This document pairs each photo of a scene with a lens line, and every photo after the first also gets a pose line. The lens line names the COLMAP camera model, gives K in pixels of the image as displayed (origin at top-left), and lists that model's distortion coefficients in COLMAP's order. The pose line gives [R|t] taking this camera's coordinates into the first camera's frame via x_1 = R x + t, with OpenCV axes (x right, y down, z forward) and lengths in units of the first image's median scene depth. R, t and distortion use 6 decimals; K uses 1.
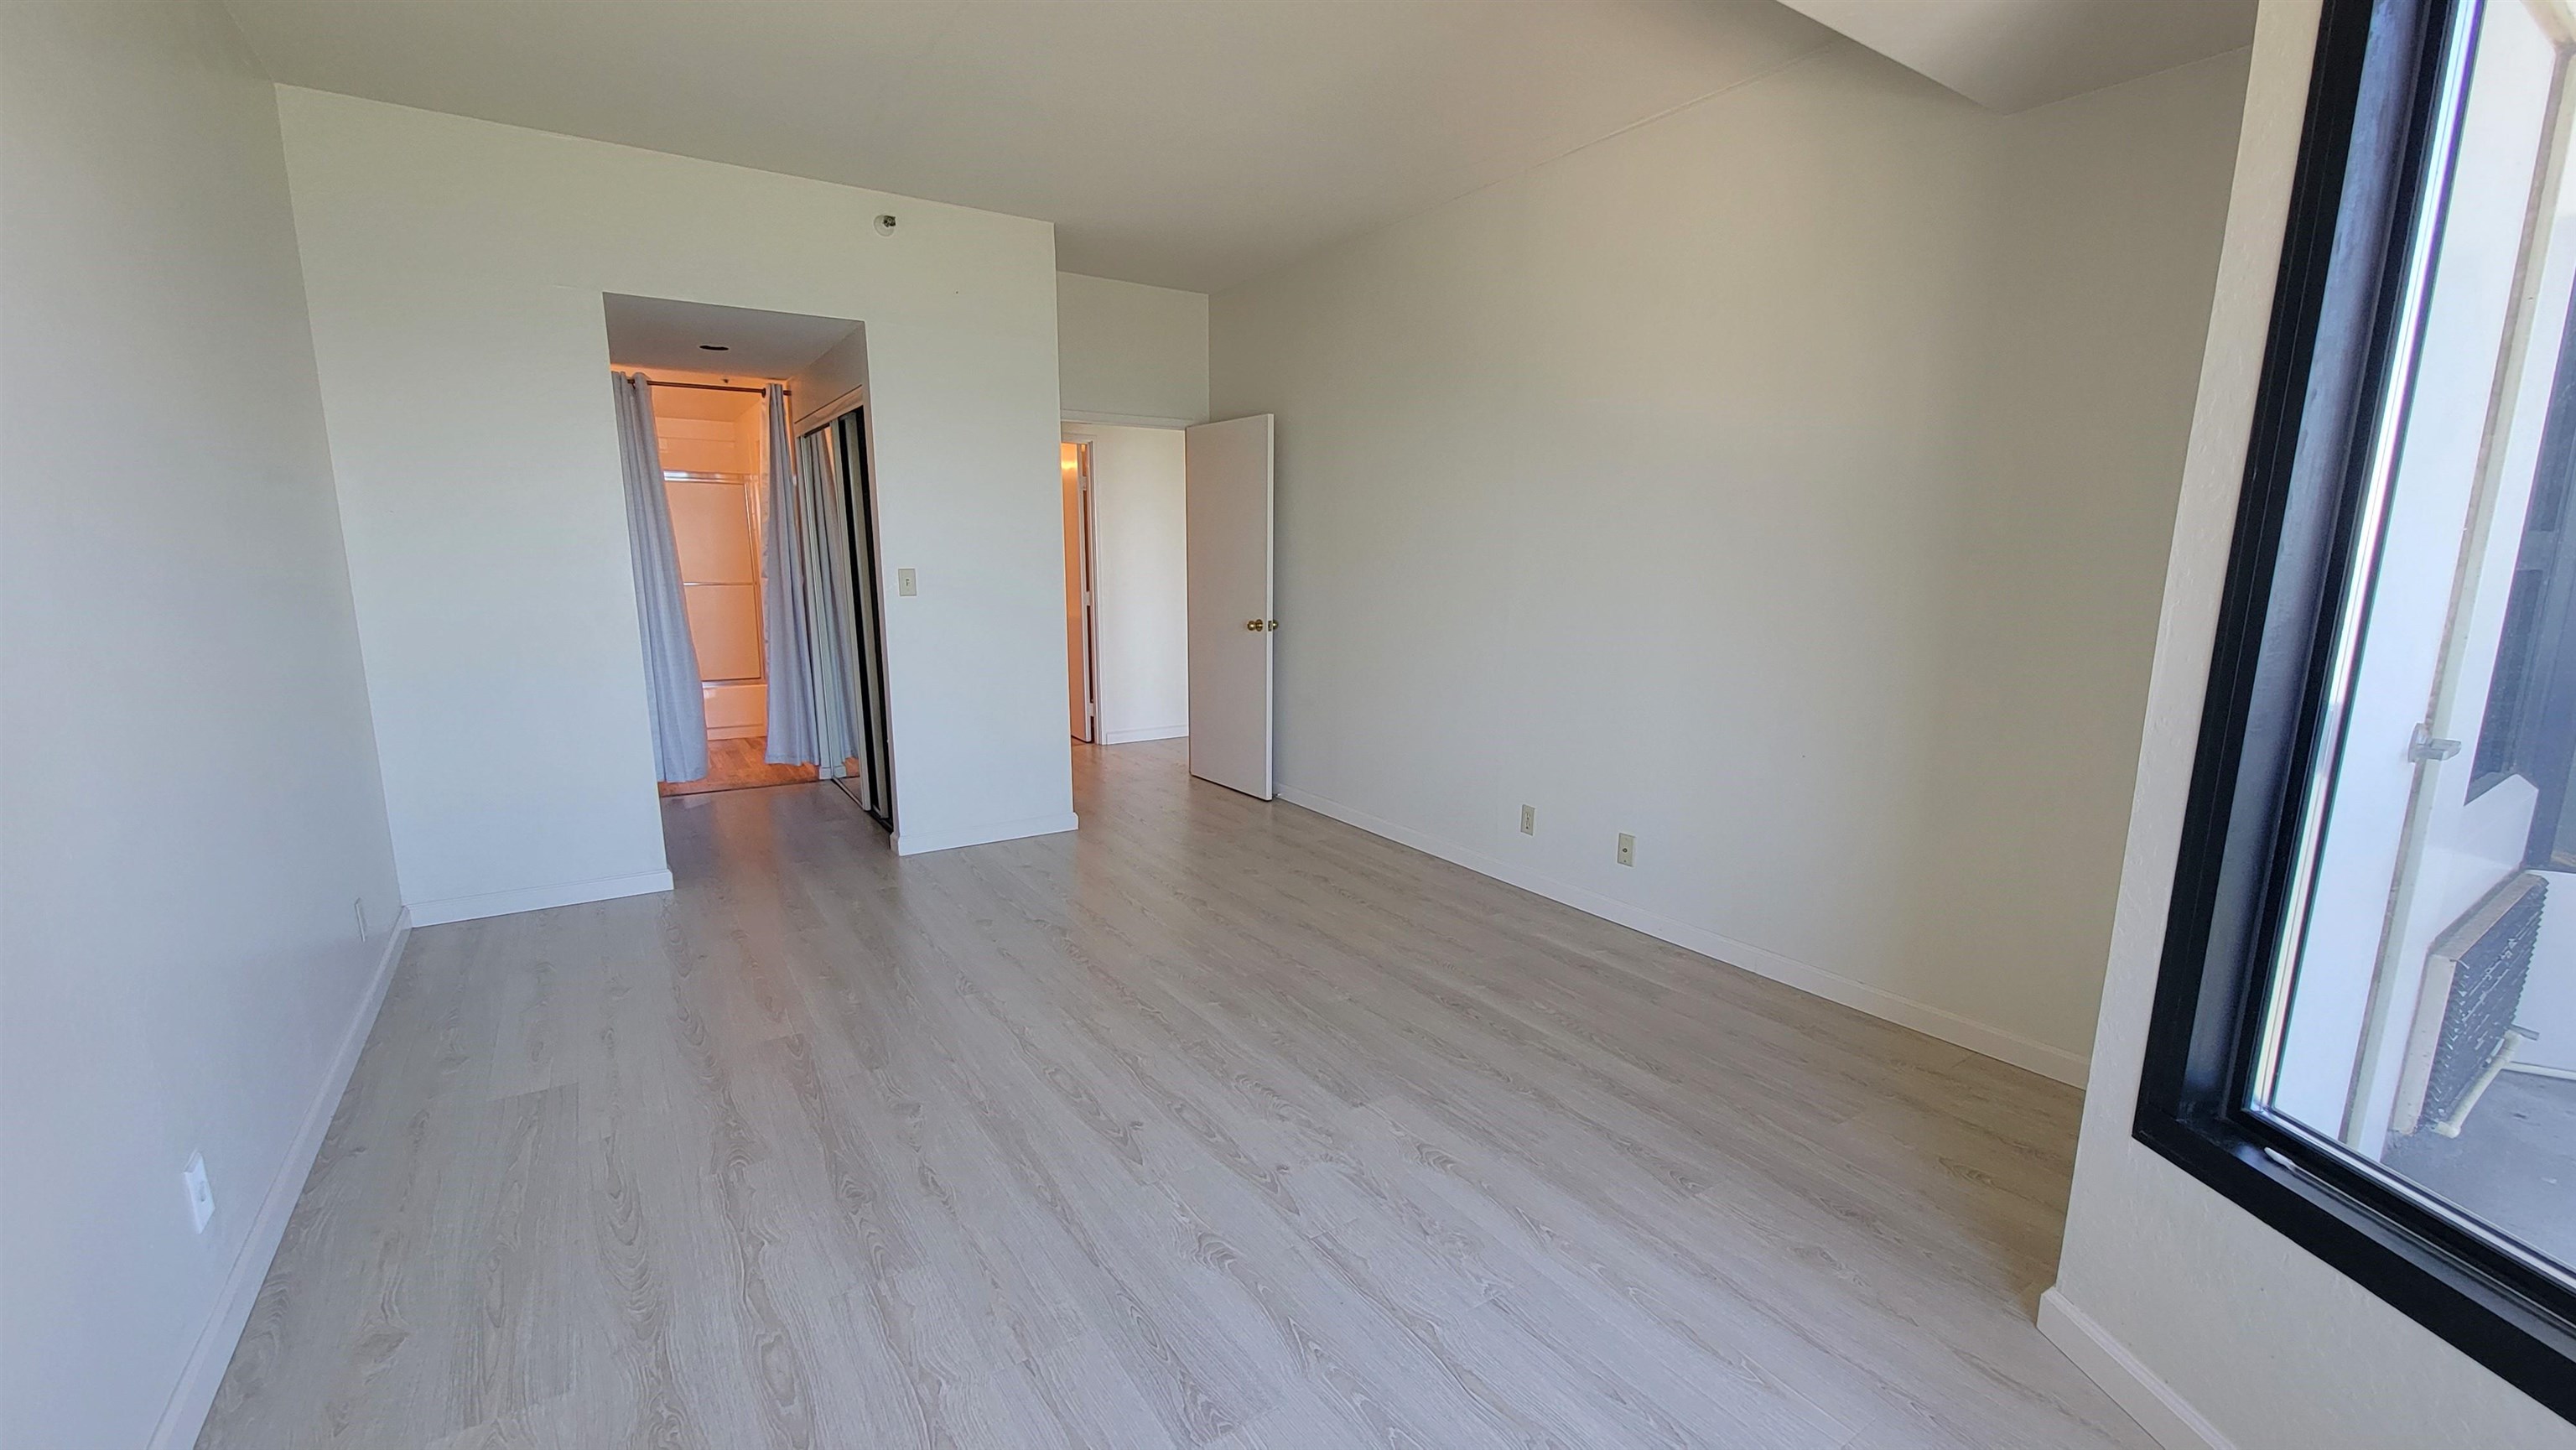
lens RADIAL K [[1059.3, 0, 1296.9], [0, 1059.3, 735.4], [0, 0, 1]] dist [0.001818, 0.000189]
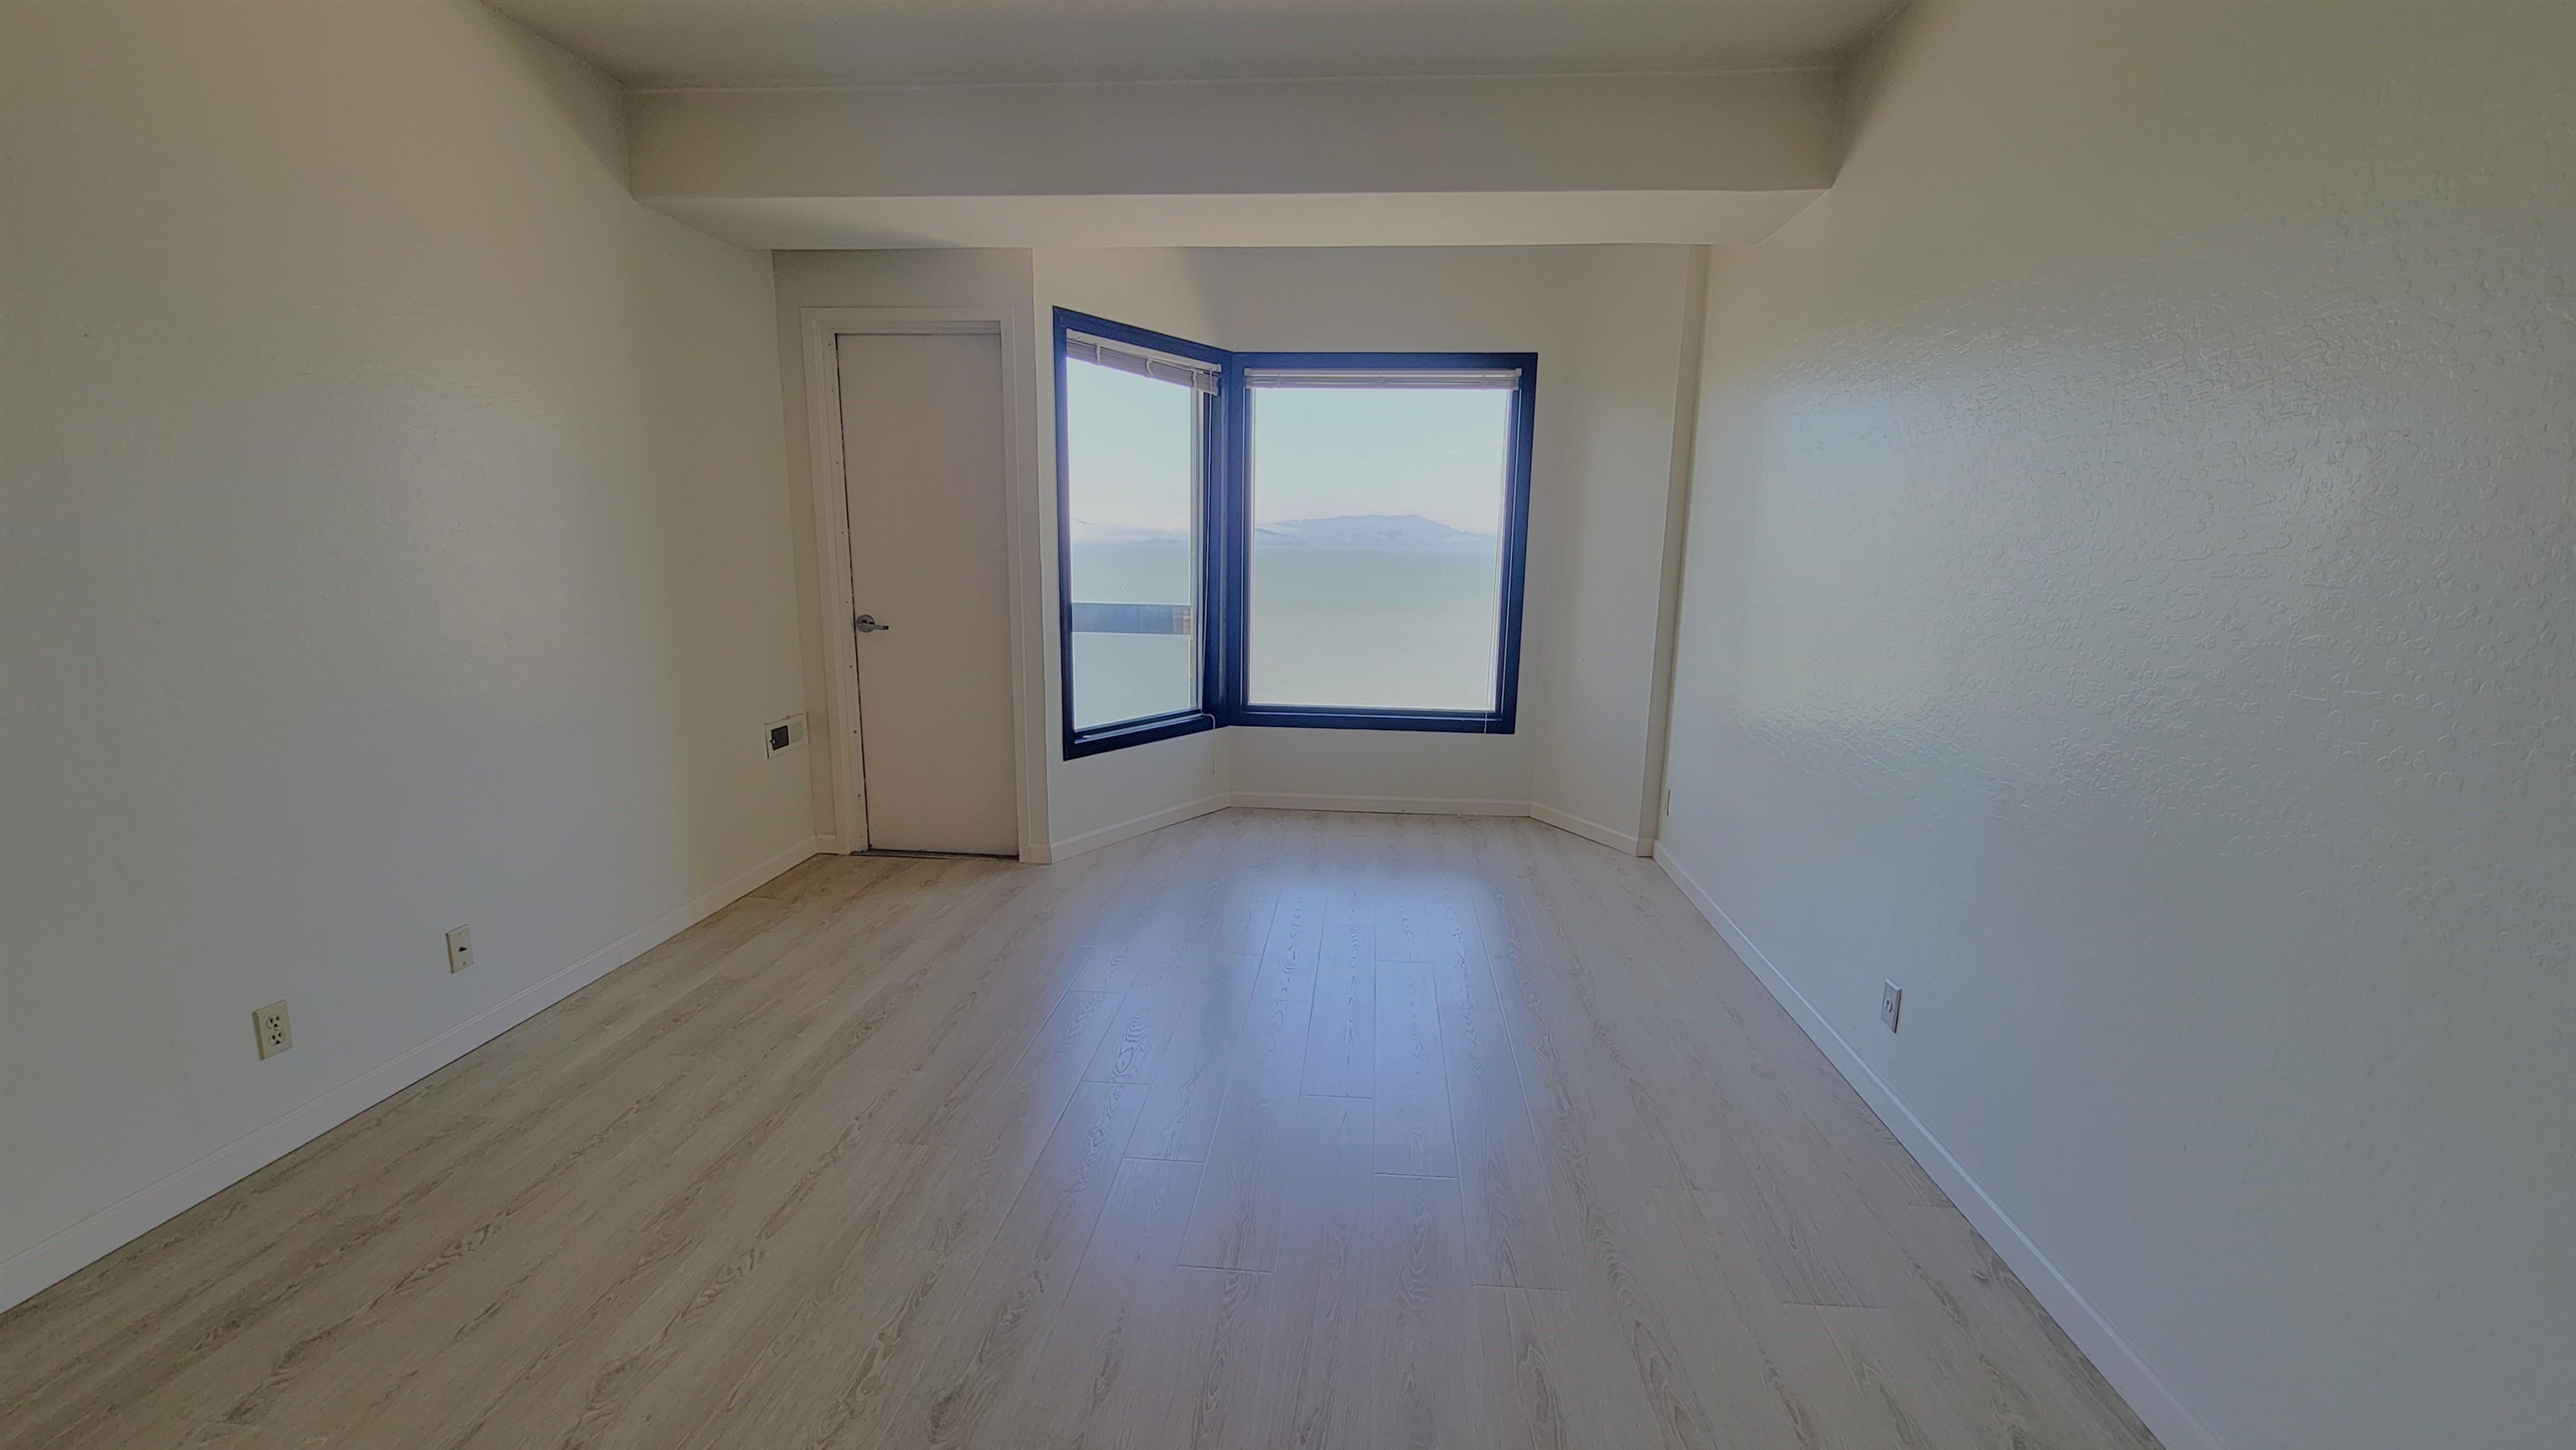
lens RADIAL K [[1059.3, 0, 1296.9], [0, 1059.3, 735.4], [0, 0, 1]] dist [0.001818, 0.000189]
pose [[-0.782009, -0.133596, 0.608781, -0.663831], [0.088456, 0.943081, 0.320584, -0.251005], [-0.616958, 0.304550, -0.725681, 1.318977]]
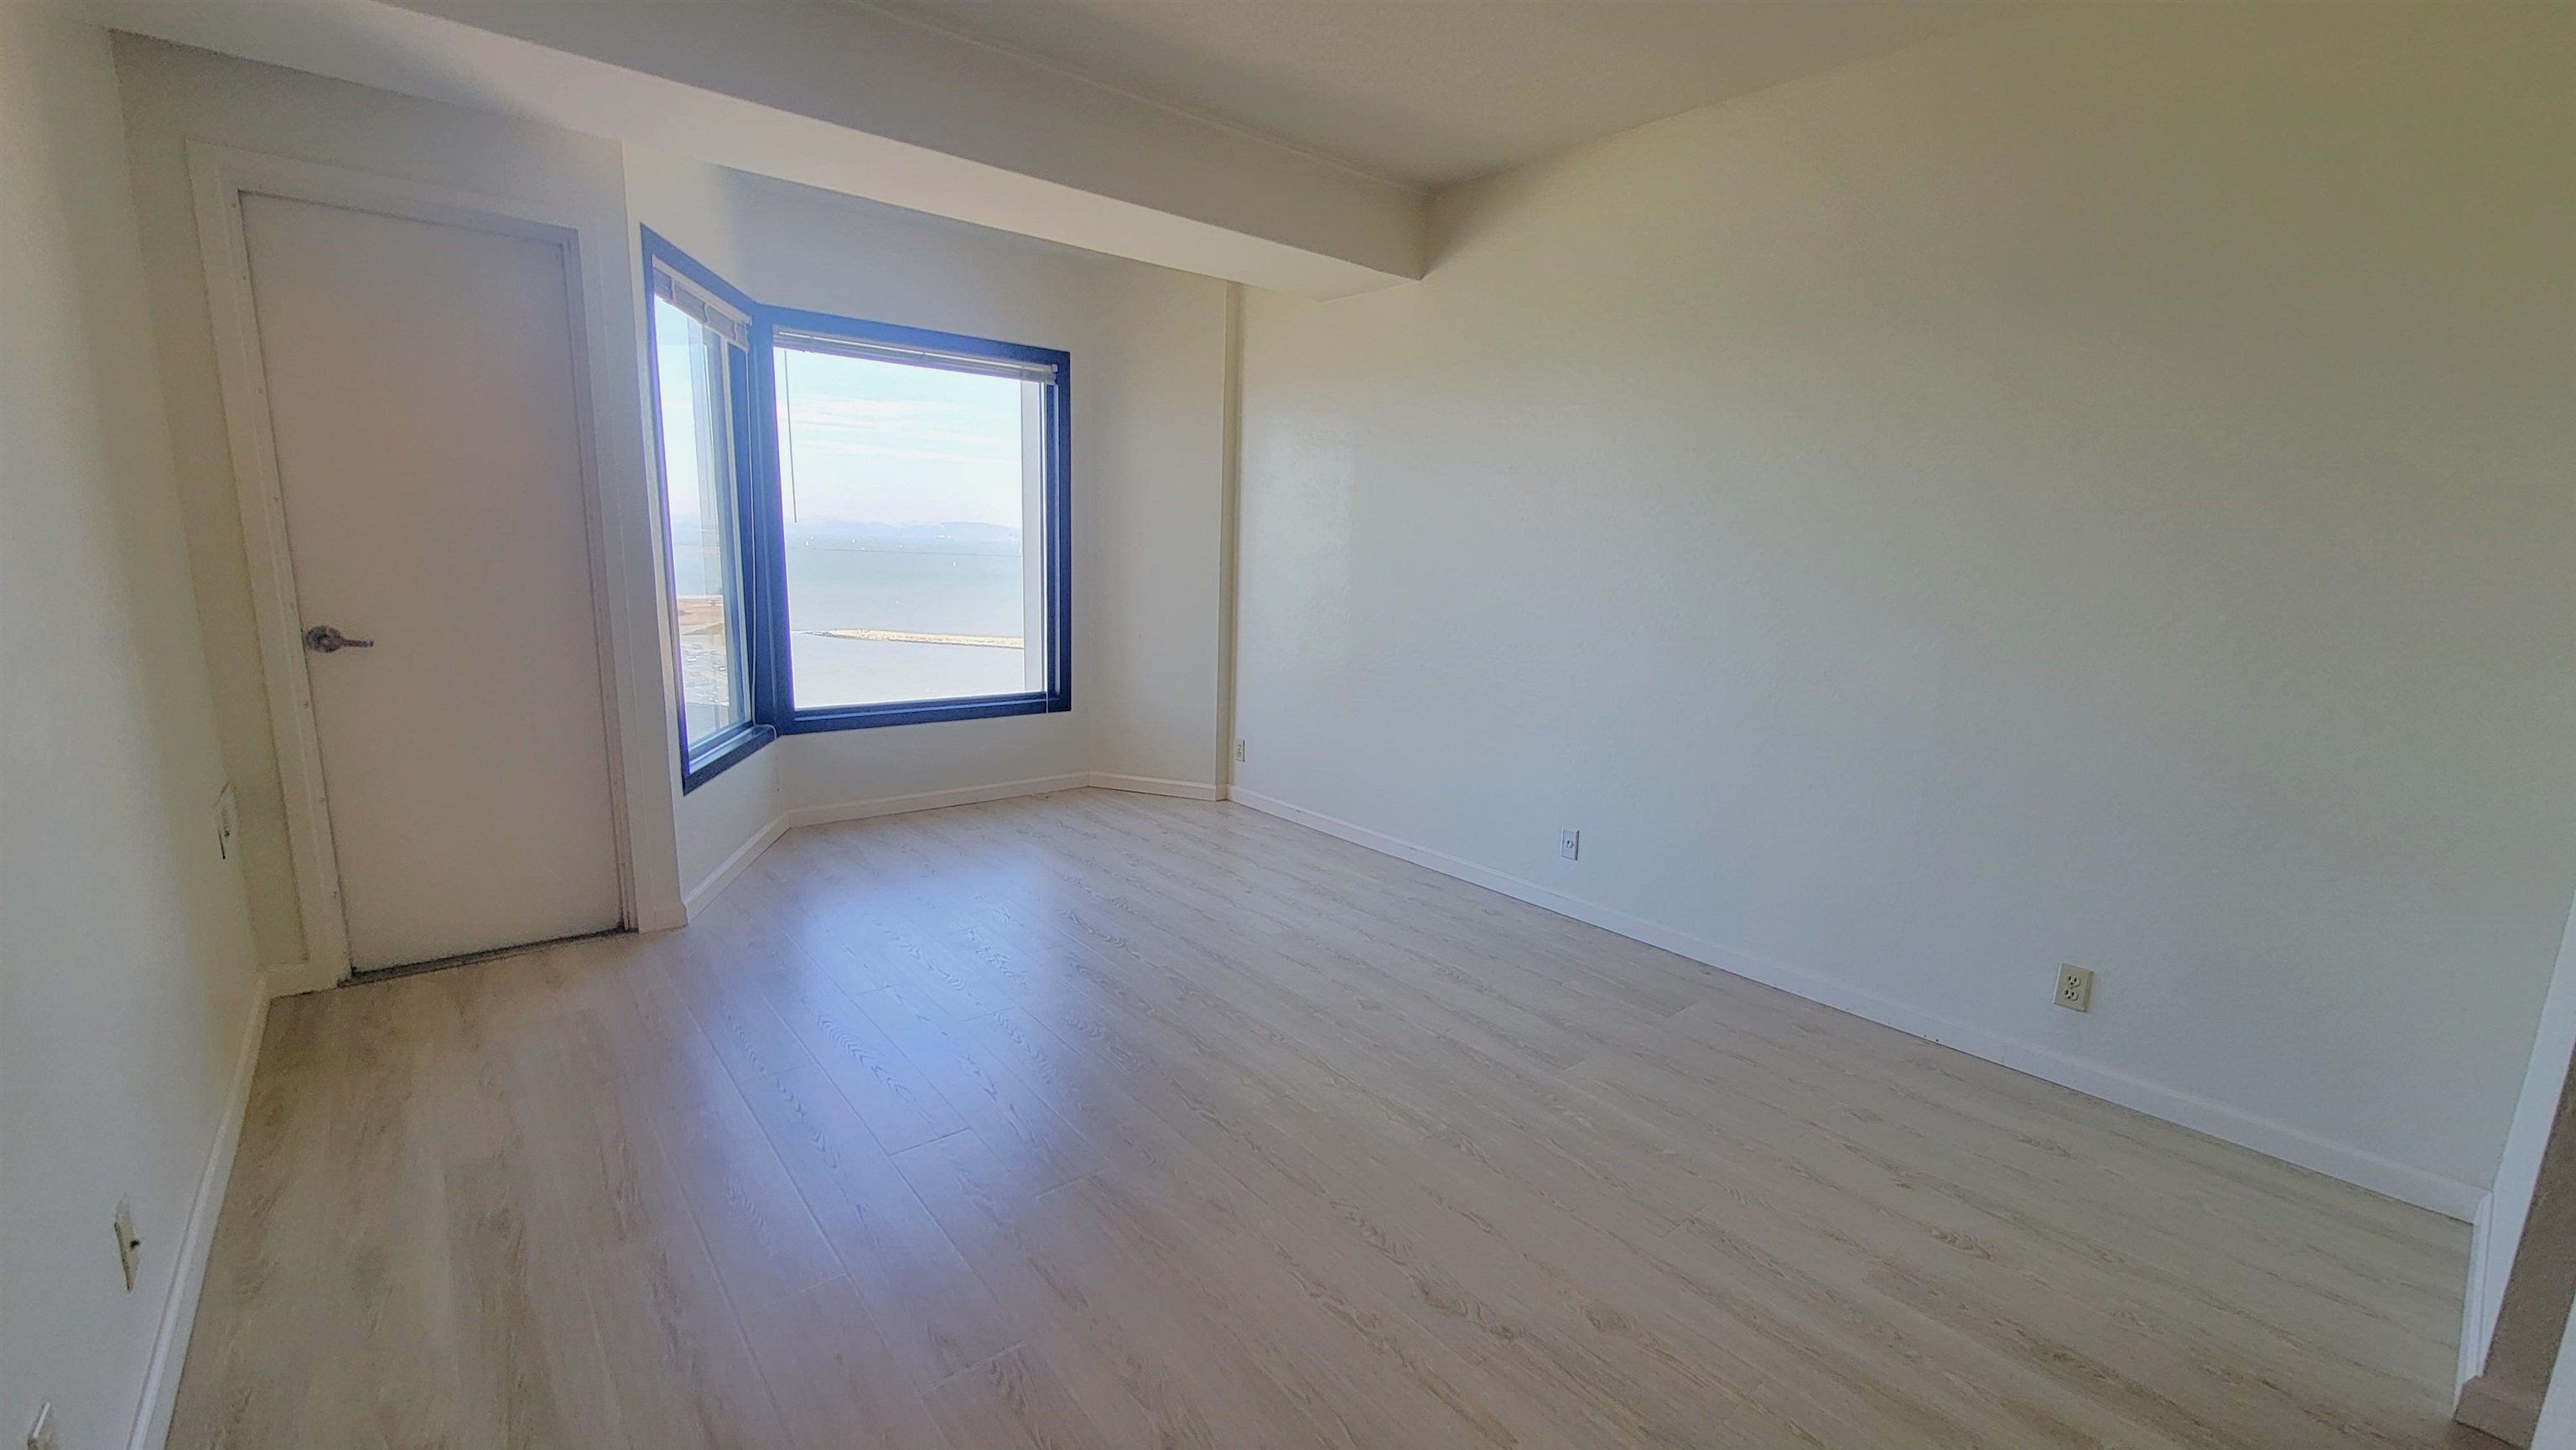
lens RADIAL K [[1059.3, 0, 1296.9], [0, 1059.3, 735.4], [0, 0, 1]] dist [0.001818, 0.000189]
pose [[-0.993139, -0.020500, -0.115128, -0.103547], [-0.059772, 0.935179, 0.349094, -0.288726], [0.100508, 0.353580, -0.929989, 1.586384]]
